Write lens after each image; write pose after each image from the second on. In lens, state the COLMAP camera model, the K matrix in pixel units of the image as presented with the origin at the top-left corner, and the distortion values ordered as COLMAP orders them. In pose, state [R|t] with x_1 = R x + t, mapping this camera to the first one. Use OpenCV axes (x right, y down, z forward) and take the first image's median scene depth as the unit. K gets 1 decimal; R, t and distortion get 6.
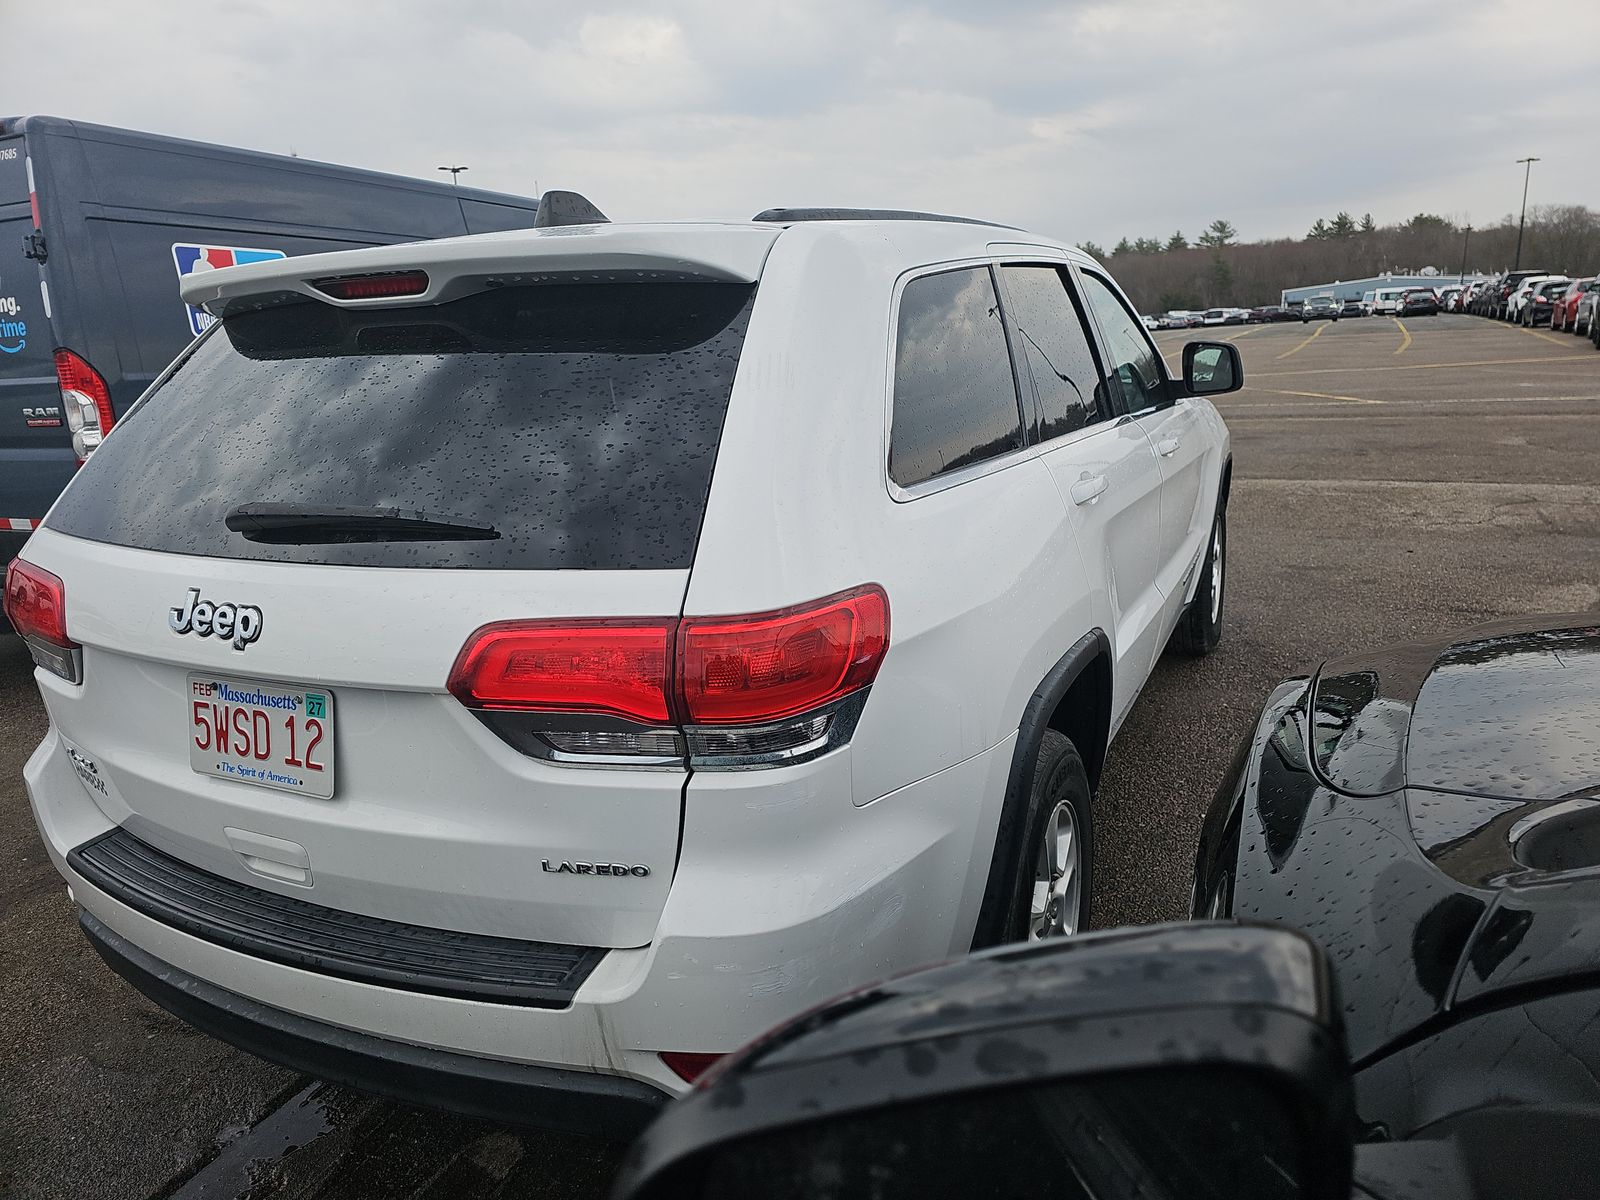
lens RADIAL K [[1059.3, 0, 795.2], [0, 1059.3, 628.9], [0, 0, 1]] dist [0.106859, -0.104152]
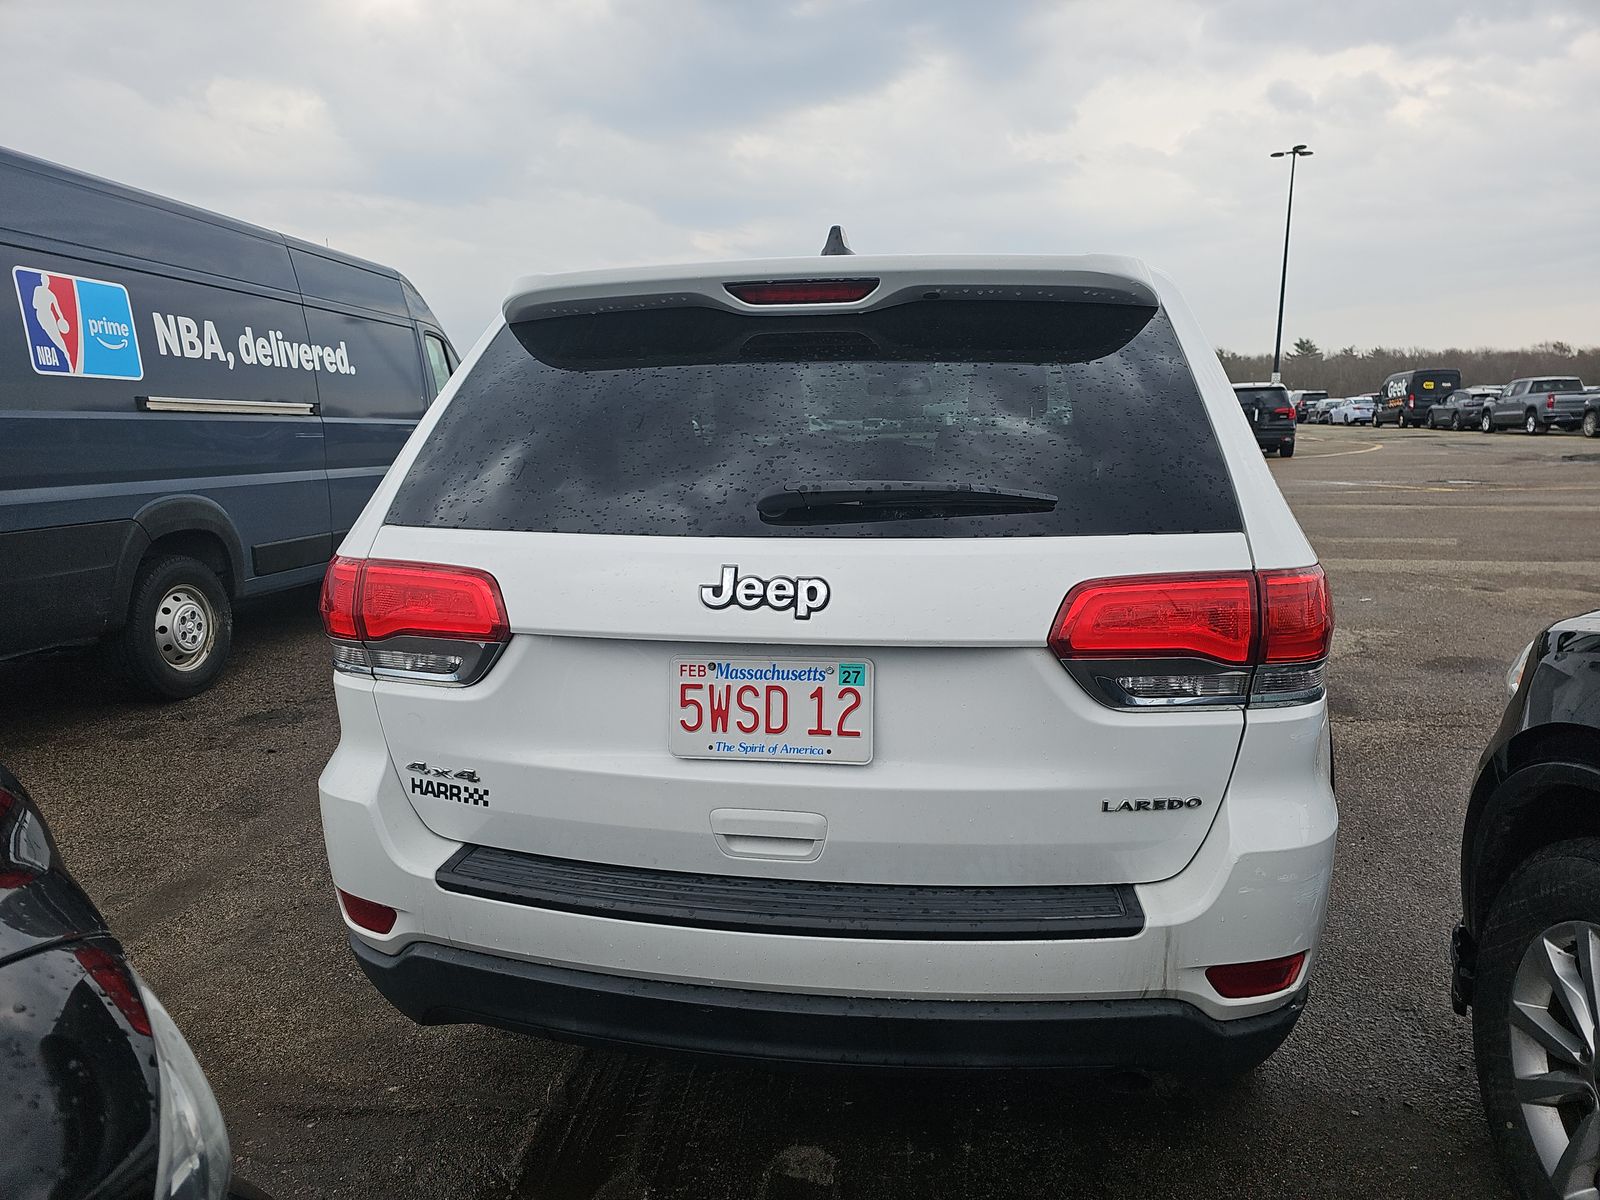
lens RADIAL K [[1078.9, 0, 800.0], [0, 1078.9, 600.0], [0, 0, 1]] dist [0.056697, -0.045462]
pose [[0.954766, -0.009693, 0.297200, -0.794446], [0.041794, 0.993922, -0.101847, 0.102669], [-0.294407, 0.109661, 0.949368, 0.007690]]
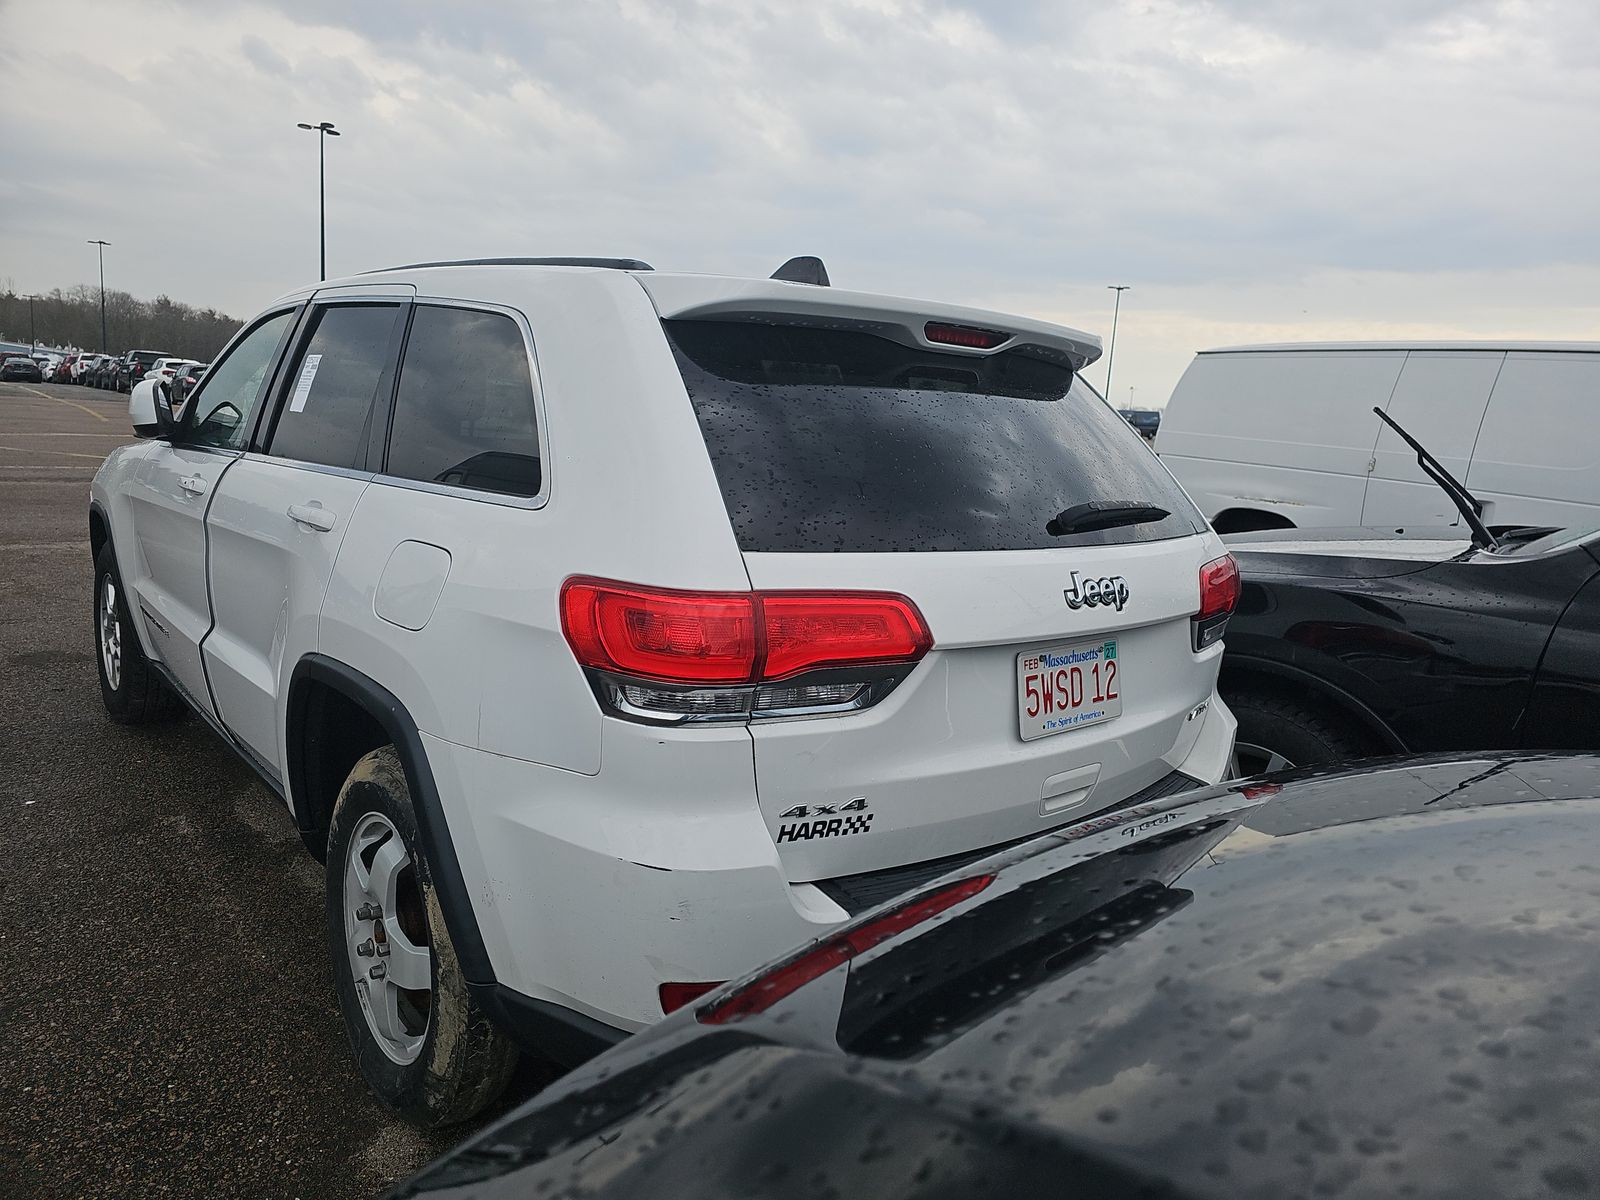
lens RADIAL K [[1102.1, 0, 799.7], [0, 1102.1, 609.5], [0, 0, 1]] dist [0.055548, -0.045674]
pose [[0.364378, -0.089331, 0.926957, -1.844781], [0.170211, 0.985009, 0.028018, -0.083673], [-0.915564, 0.147569, 0.374120, 0.817945]]
